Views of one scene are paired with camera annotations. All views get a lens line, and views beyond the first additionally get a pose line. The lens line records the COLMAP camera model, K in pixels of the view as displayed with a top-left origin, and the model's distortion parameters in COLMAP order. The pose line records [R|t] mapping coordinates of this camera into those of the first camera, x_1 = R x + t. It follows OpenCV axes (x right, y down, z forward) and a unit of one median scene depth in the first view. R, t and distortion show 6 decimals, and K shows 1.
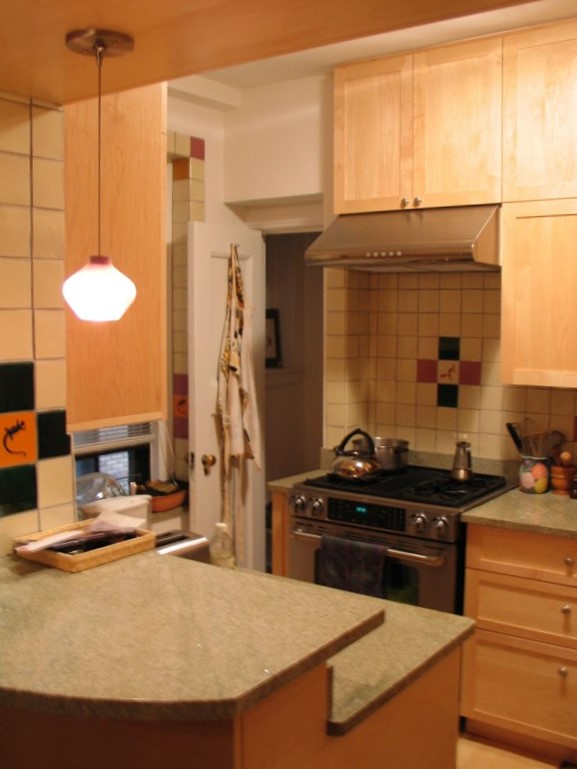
lens RADIAL K [[814.7, 0, 288.5], [0, 814.7, 384.5], [0, 0, 1]] dist [-0.195529, 0.194213]
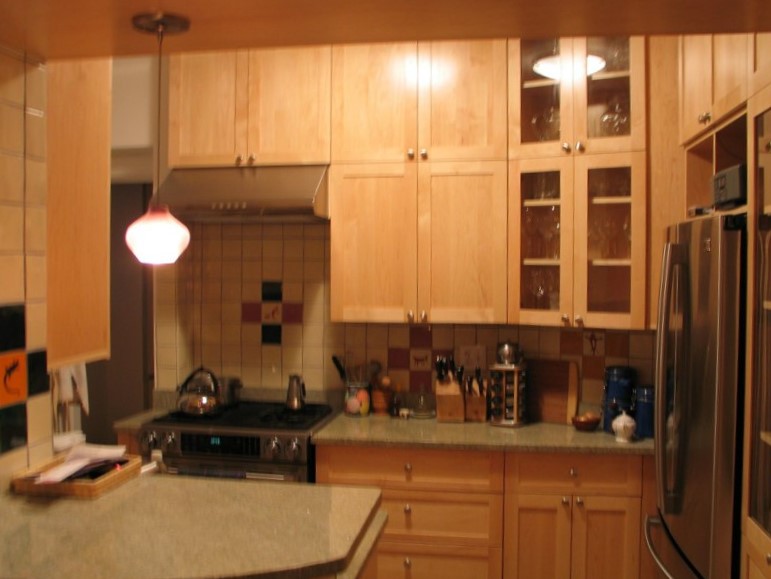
lens RADIAL K [[816.8, 0, 369.6], [0, 816.8, 286.7], [0, 0, 1]] dist [-0.195529, 0.194213]
pose [[0.899675, -0.012175, 0.436391, -0.179915], [0.037215, 0.998111, -0.048878, 0.008695], [-0.434972, 0.060215, 0.898429, -0.061490]]
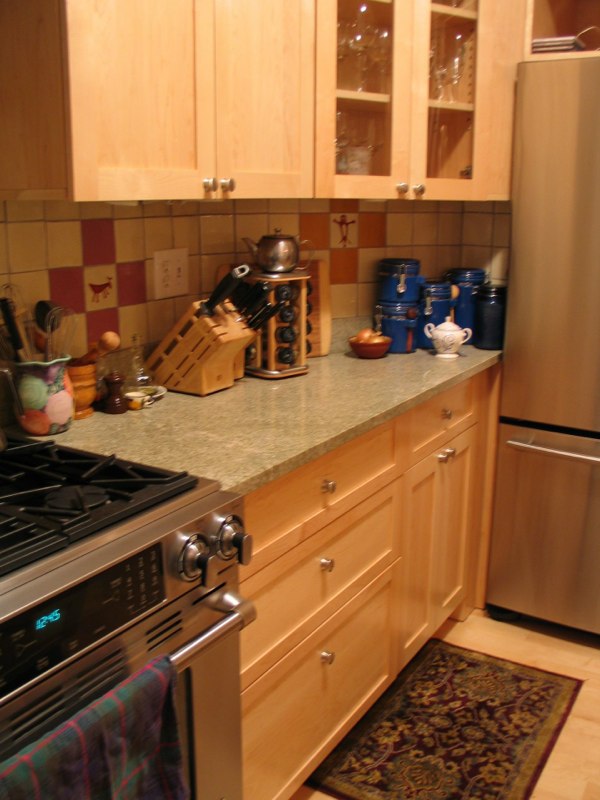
lens RADIAL K [[805.4, 0, 300.0], [0, 805.4, 400.0], [0, 0, 1]] dist [-0.161320, 0.027692]
pose [[-0.081164, -0.242564, 0.966734, -0.173298], [0.084272, 0.964791, 0.249152, 0.007738], [-0.993132, 0.101690, -0.057865, 0.857556]]
